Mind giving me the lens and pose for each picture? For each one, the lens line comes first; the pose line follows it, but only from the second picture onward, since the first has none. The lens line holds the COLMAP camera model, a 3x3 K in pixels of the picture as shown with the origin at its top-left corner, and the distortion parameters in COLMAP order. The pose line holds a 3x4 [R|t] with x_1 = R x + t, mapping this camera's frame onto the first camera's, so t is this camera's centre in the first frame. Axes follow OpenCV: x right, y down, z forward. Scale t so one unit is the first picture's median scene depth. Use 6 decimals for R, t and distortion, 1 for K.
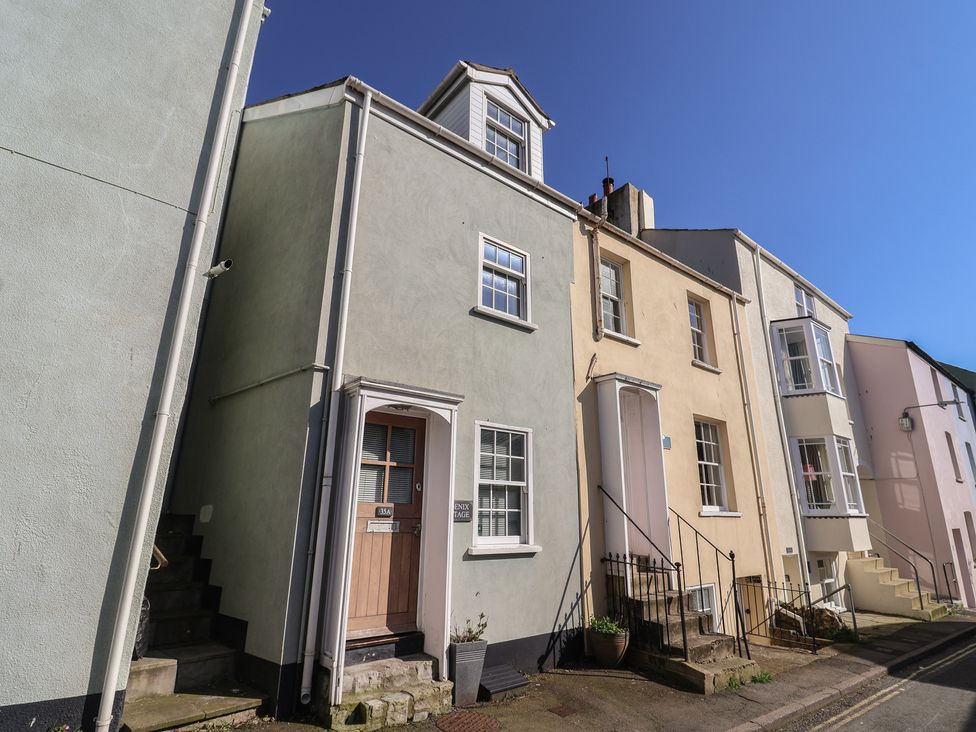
lens RADIAL K [[465.2, 0, 488.1], [0, 465.2, 390.0], [0, 0, 1]] dist [-0.000805, -0.013884]
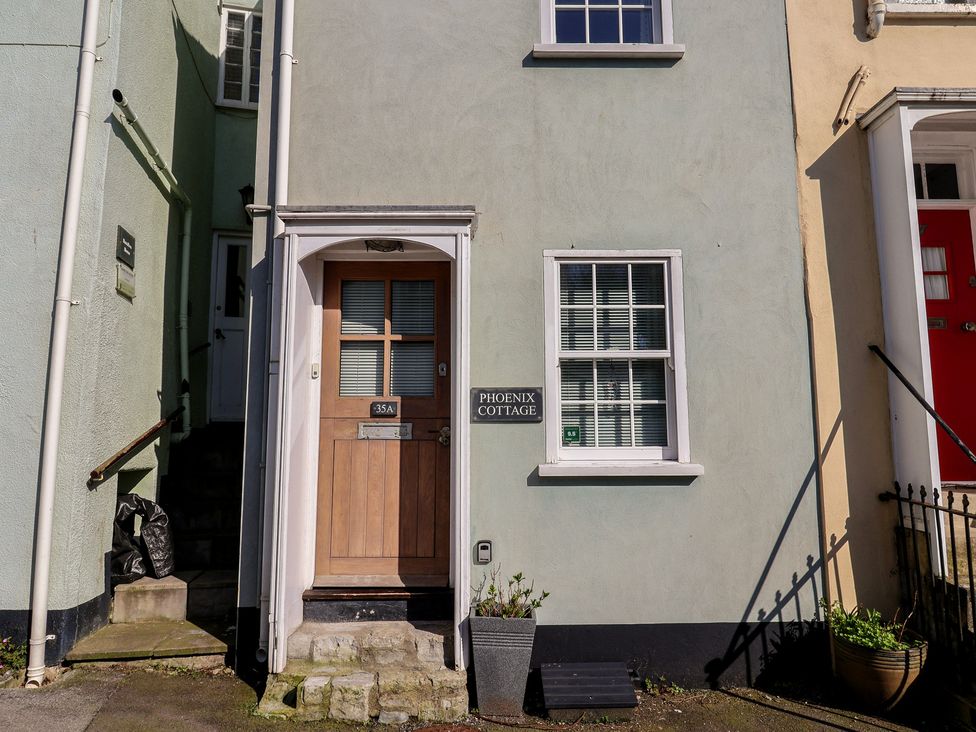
lens RADIAL K [[588.9, 0, 488.0], [0, 588.9, 366.0], [0, 0, 1]] dist [-0.000492, -0.004523]
pose [[0.807371, -0.081665, -0.584366, 0.336021], [0.170343, 0.980466, 0.098330, 0.125139], [0.564921, -0.178932, 0.805511, 0.364120]]
